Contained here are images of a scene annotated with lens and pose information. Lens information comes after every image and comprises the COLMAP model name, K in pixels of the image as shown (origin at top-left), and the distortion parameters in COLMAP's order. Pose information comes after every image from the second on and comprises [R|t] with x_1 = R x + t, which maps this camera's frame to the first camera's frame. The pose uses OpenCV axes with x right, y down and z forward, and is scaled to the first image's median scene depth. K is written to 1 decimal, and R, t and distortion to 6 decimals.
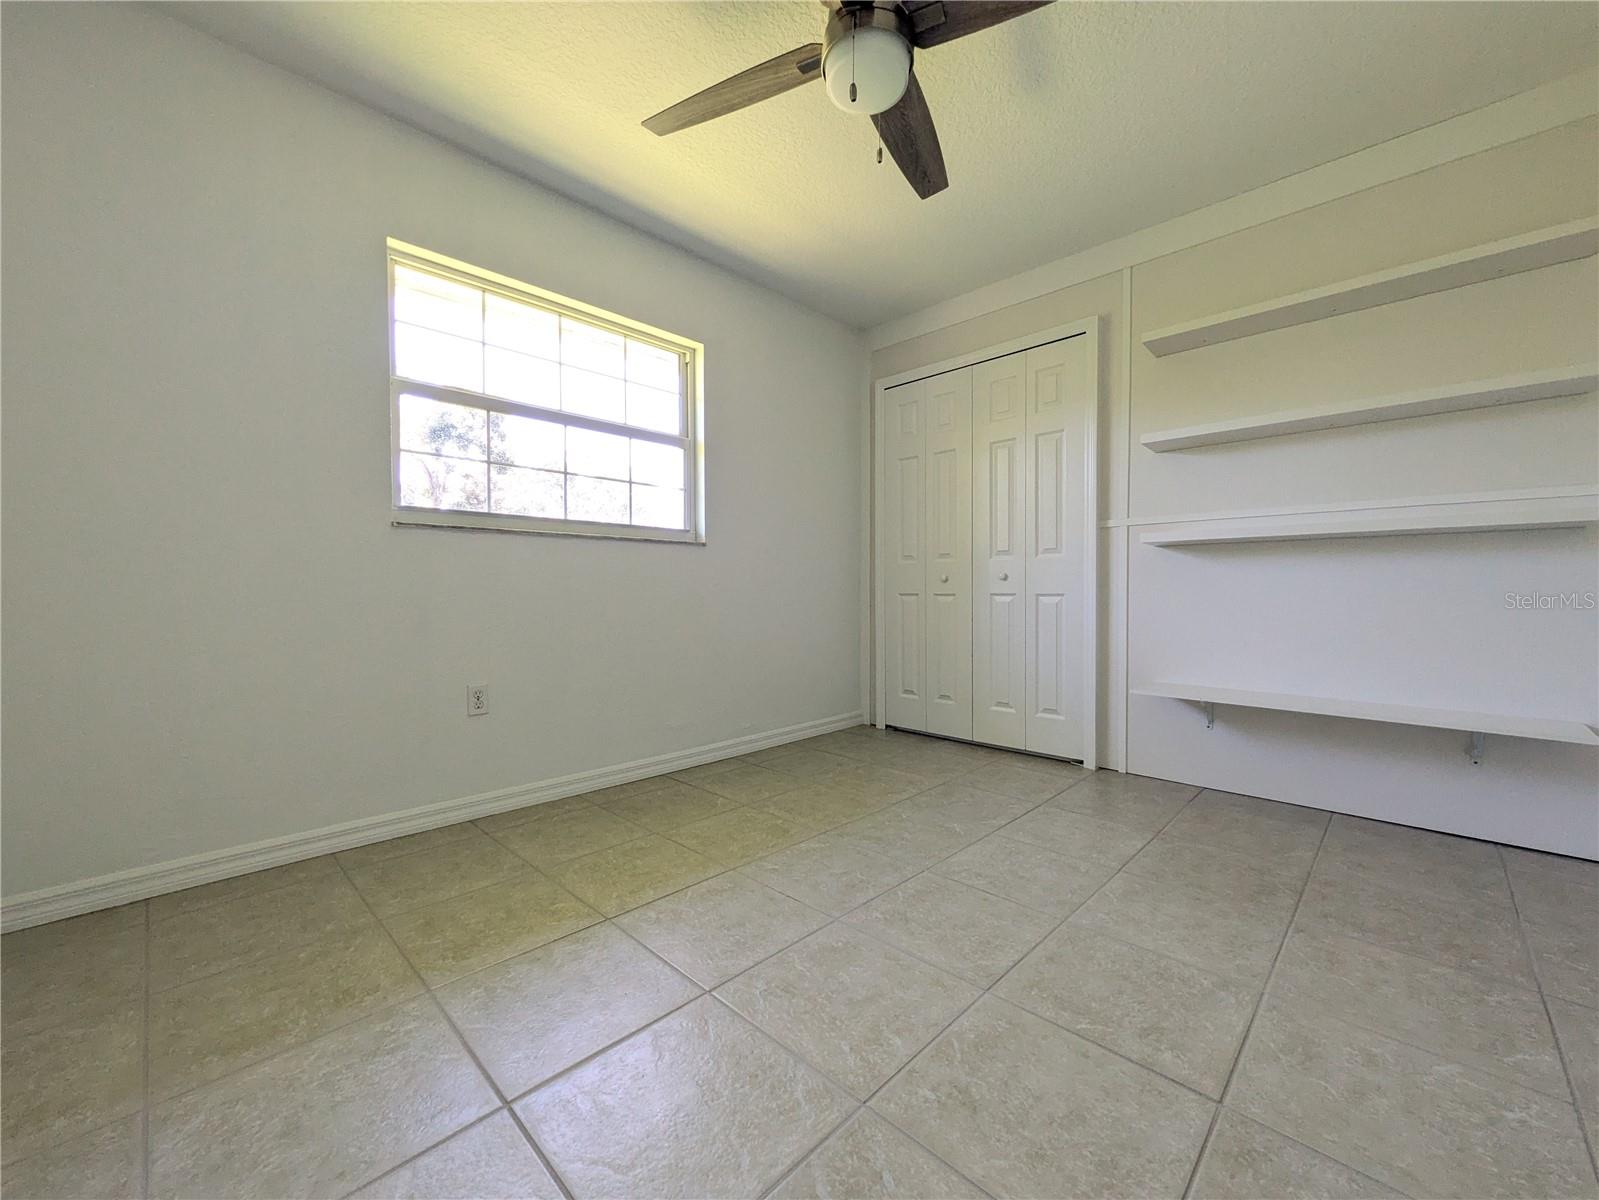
lens RADIAL K [[632.3, 0, 769.8], [0, 632.3, 595.7], [0, 0, 1]] dist [0.000052, 0.000096]
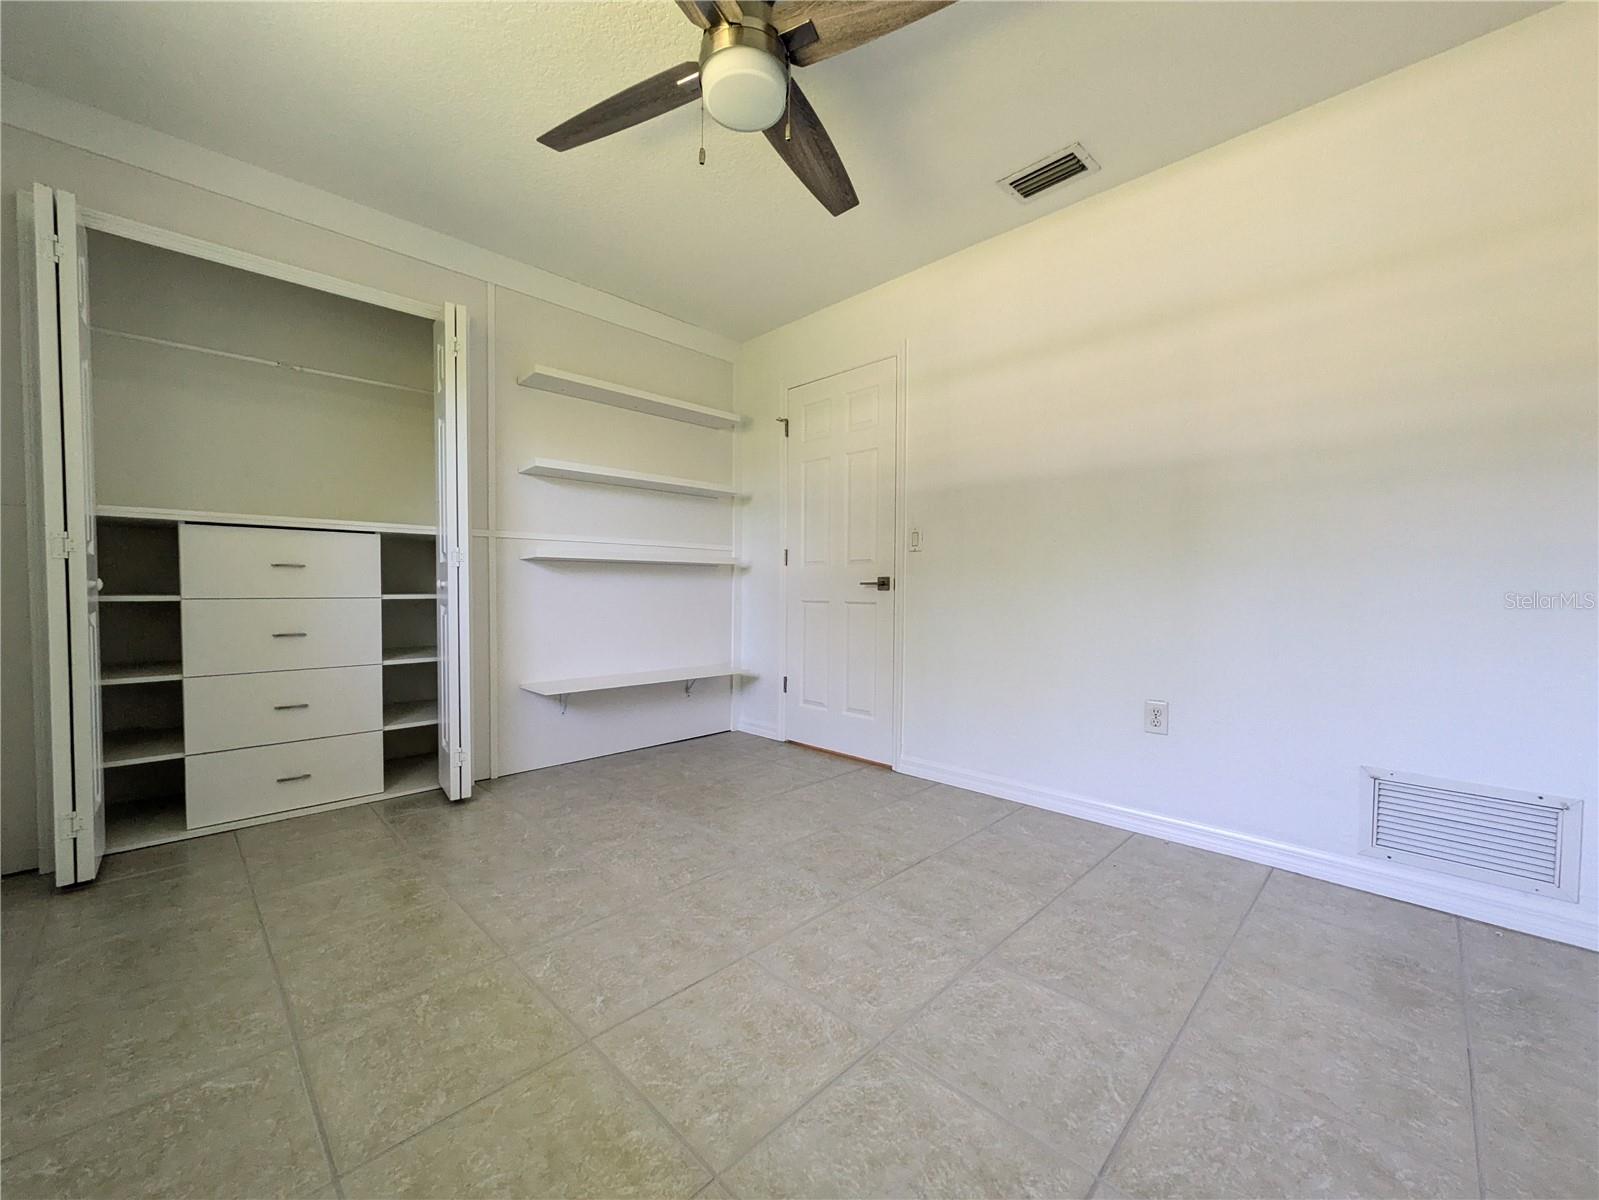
lens RADIAL K [[632.3, 0, 809.9], [0, 632.3, 595.9], [0, 0, 1]] dist [0.000052, 0.000096]
pose [[-0.024133, -0.012936, 0.999625, -0.637807], [0.005573, 0.999899, 0.013074, -0.035512], [-0.999693, 0.005887, -0.024058, 0.692270]]
